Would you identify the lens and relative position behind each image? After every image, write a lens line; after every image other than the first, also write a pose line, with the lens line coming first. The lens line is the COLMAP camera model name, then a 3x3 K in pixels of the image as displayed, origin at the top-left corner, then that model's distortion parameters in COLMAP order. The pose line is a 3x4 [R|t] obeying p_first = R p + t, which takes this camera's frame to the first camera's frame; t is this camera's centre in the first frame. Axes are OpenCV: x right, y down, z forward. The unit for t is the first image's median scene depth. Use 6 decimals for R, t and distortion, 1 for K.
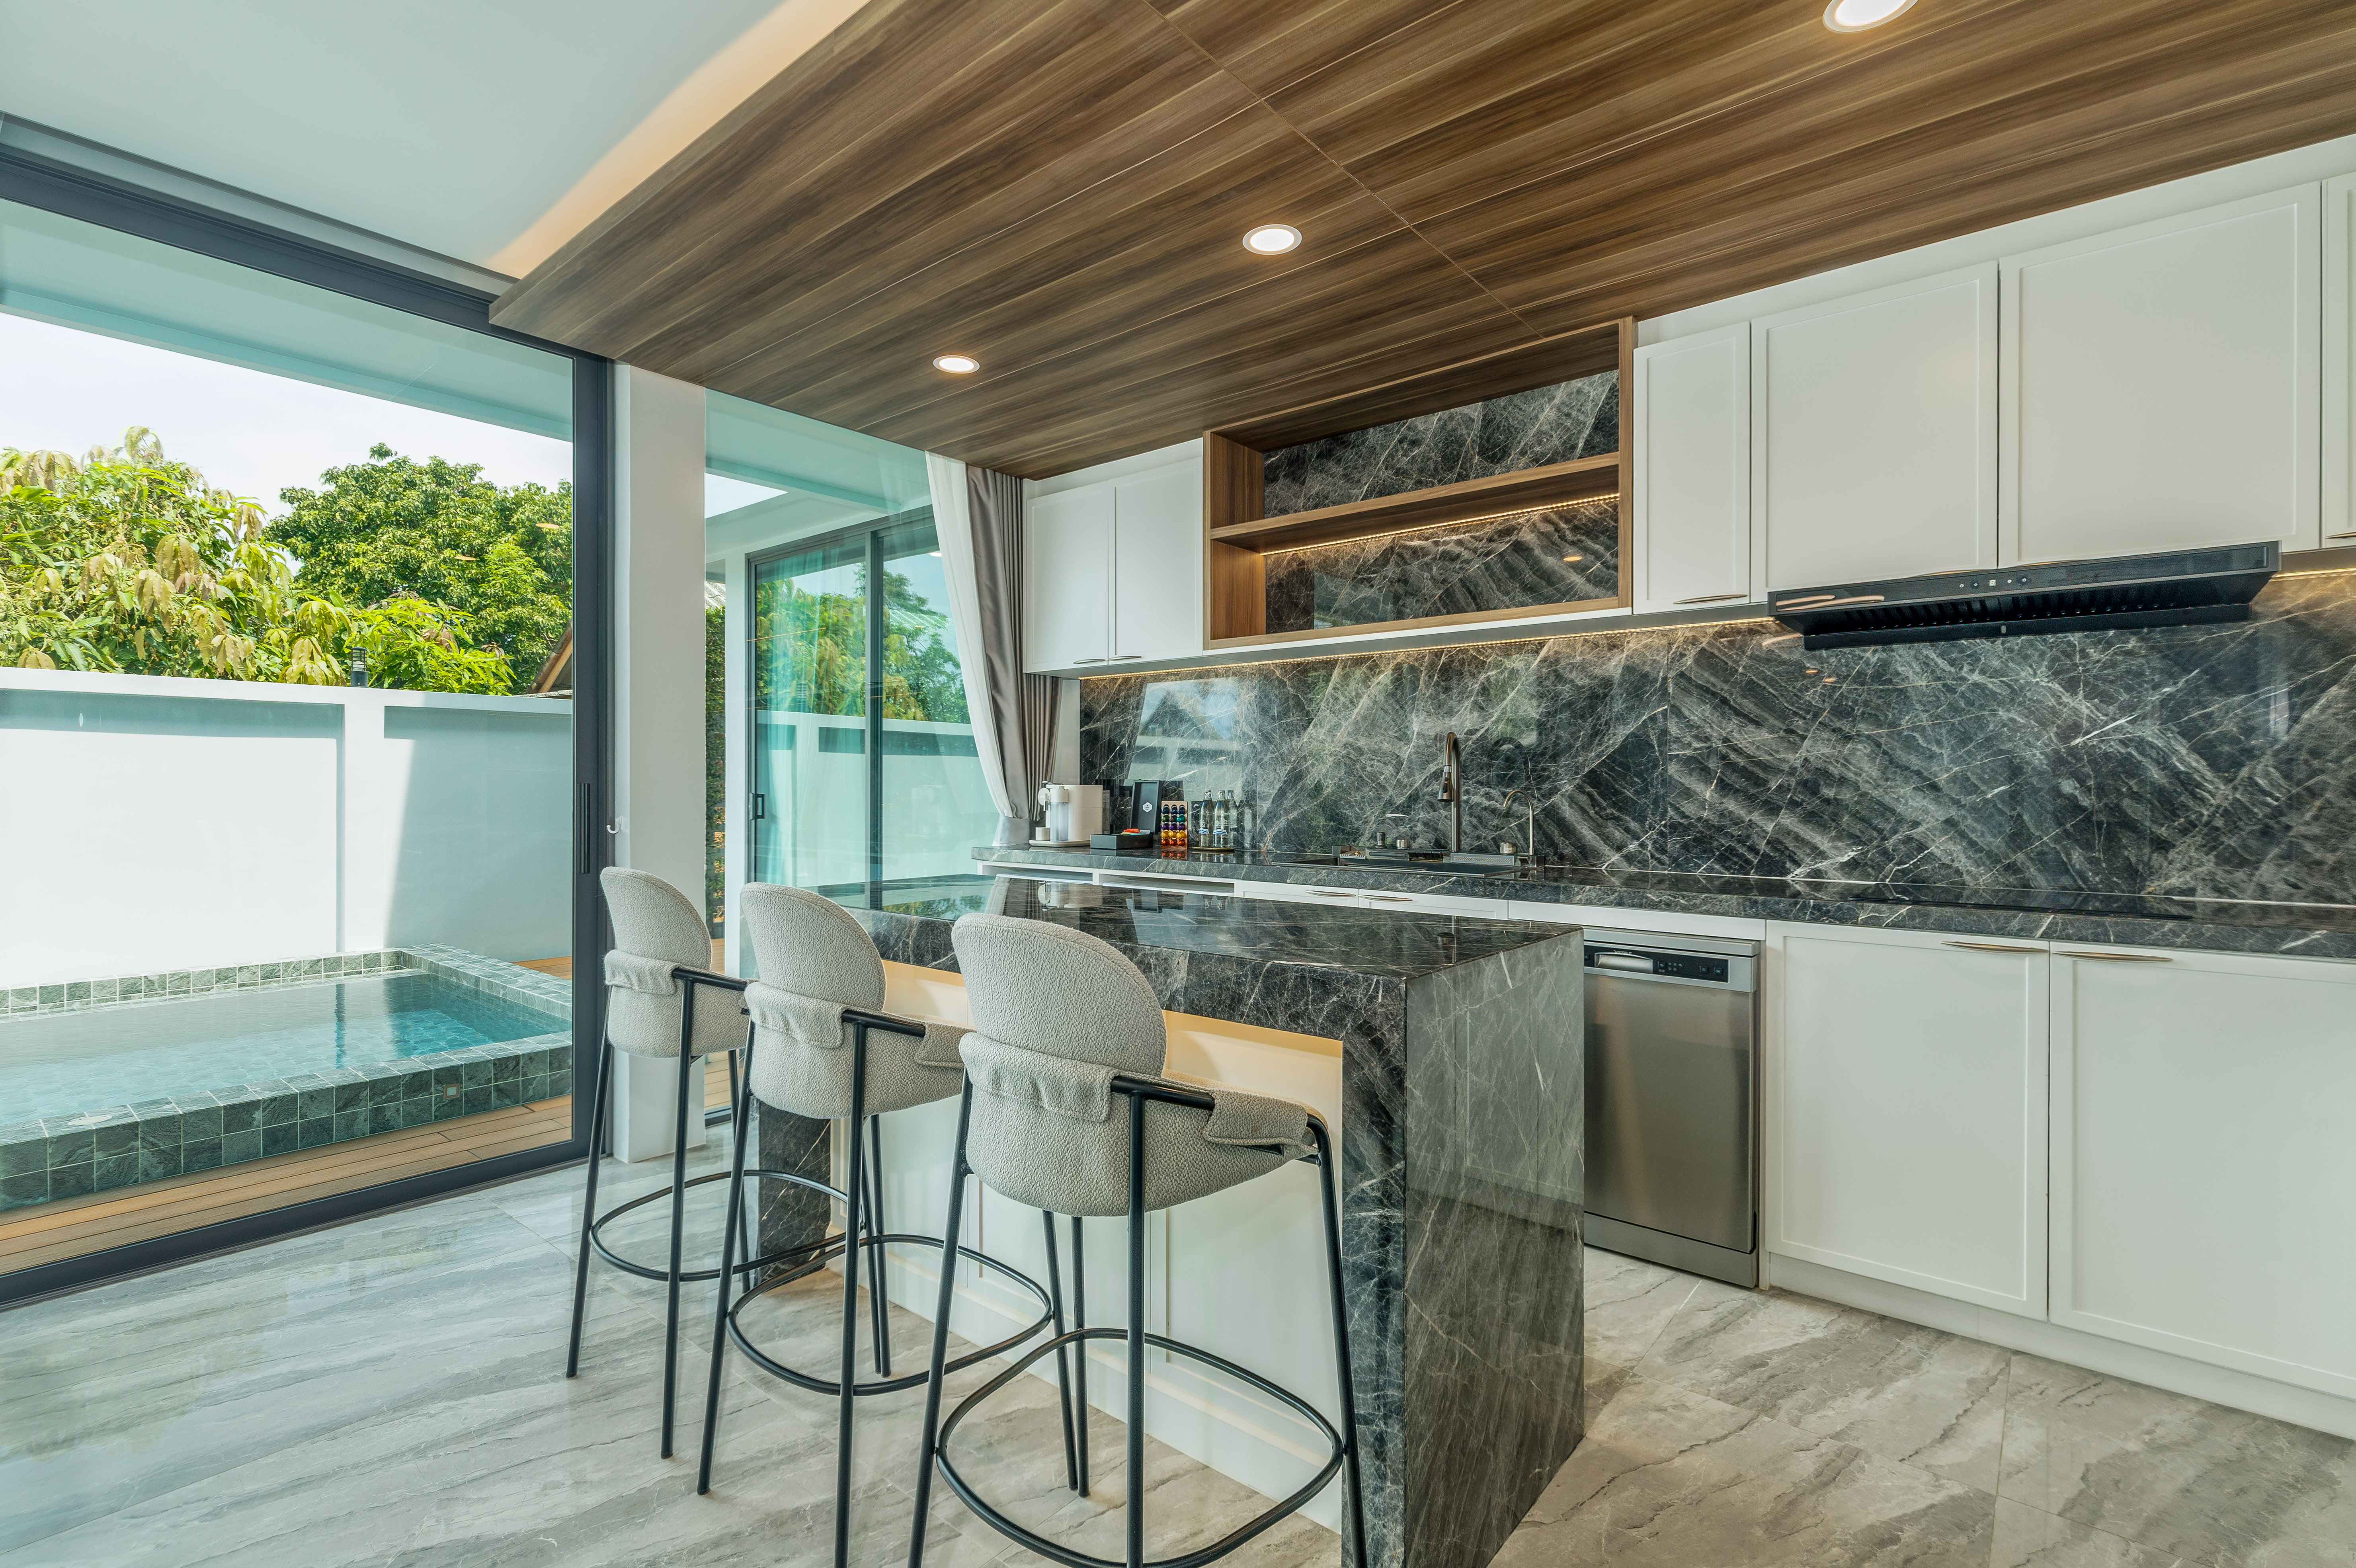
lens RADIAL K [[1078.2, 0, 1165.6], [0, 1078.2, 786.8], [0, 0, 1]] dist [-0.002047, -0.000553]
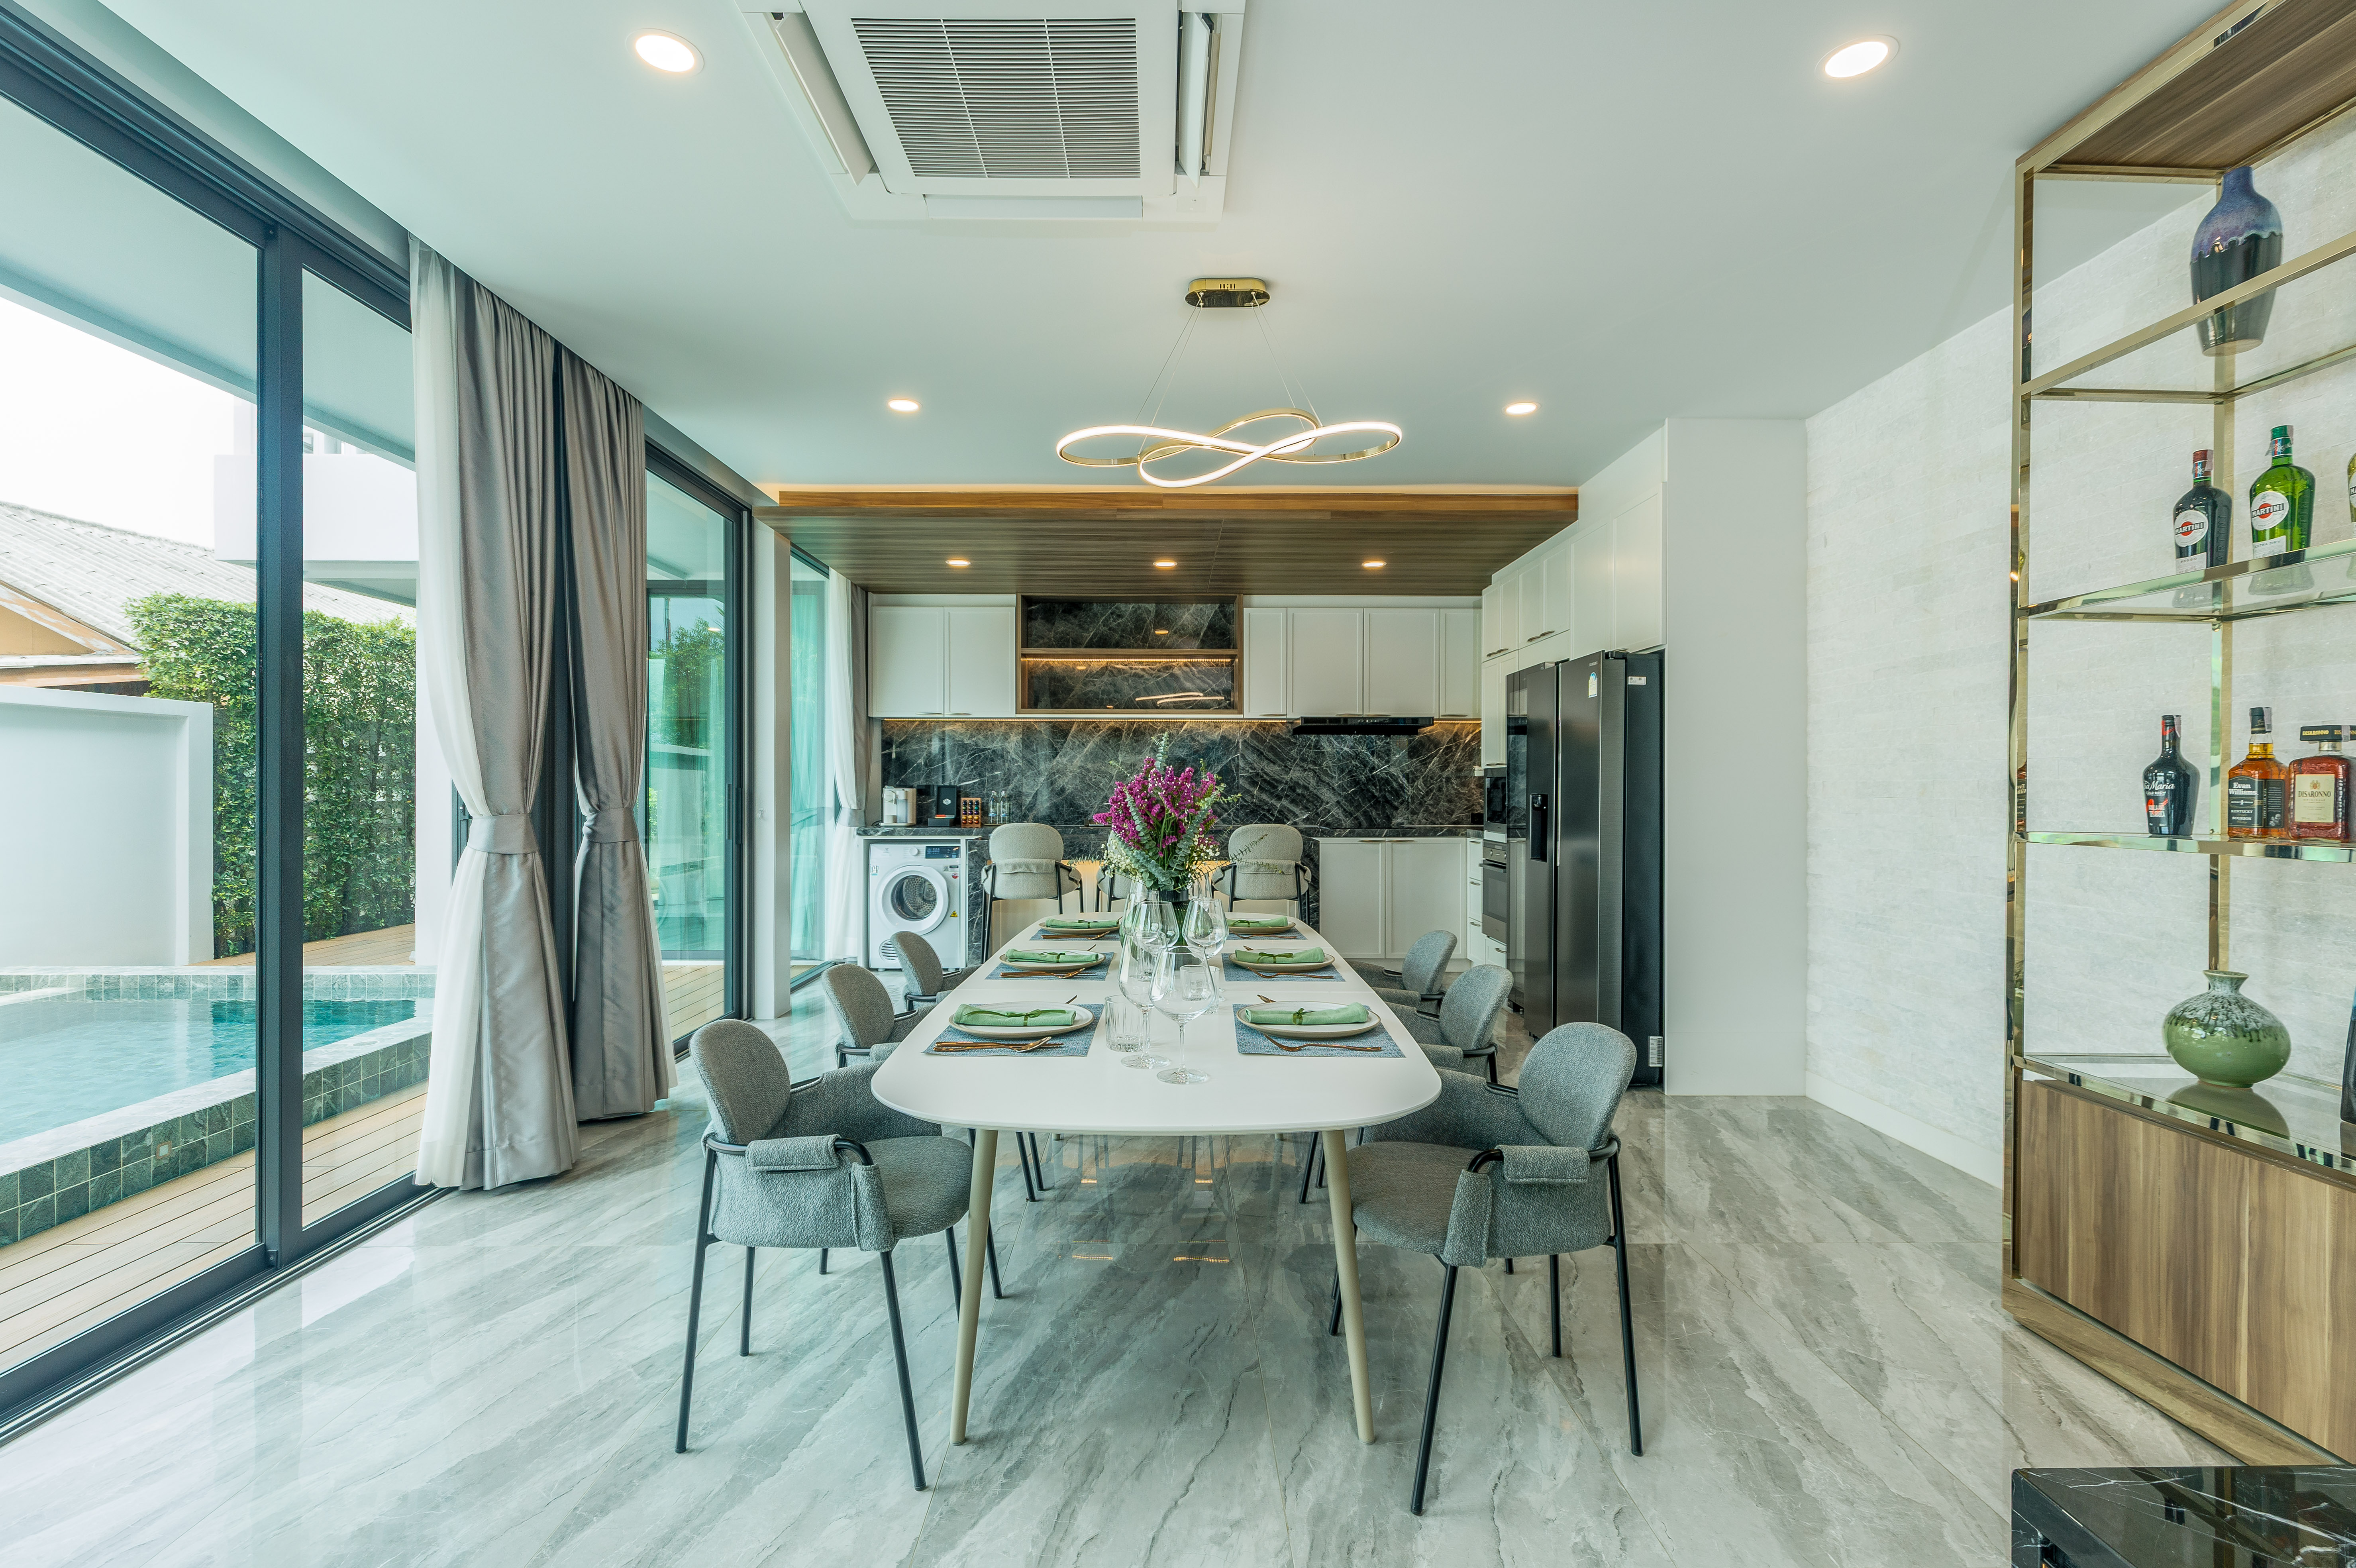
lens RADIAL K [[1078.2, 0, 1171.9], [0, 1078.2, 792.5], [0, 0, 1]] dist [-0.002047, -0.000553]
pose [[0.752099, -0.003932, 0.659038, -1.225066], [0.002070, 0.999991, 0.003604, -0.000906], [-0.659046, -0.001346, 0.752101, -0.679229]]
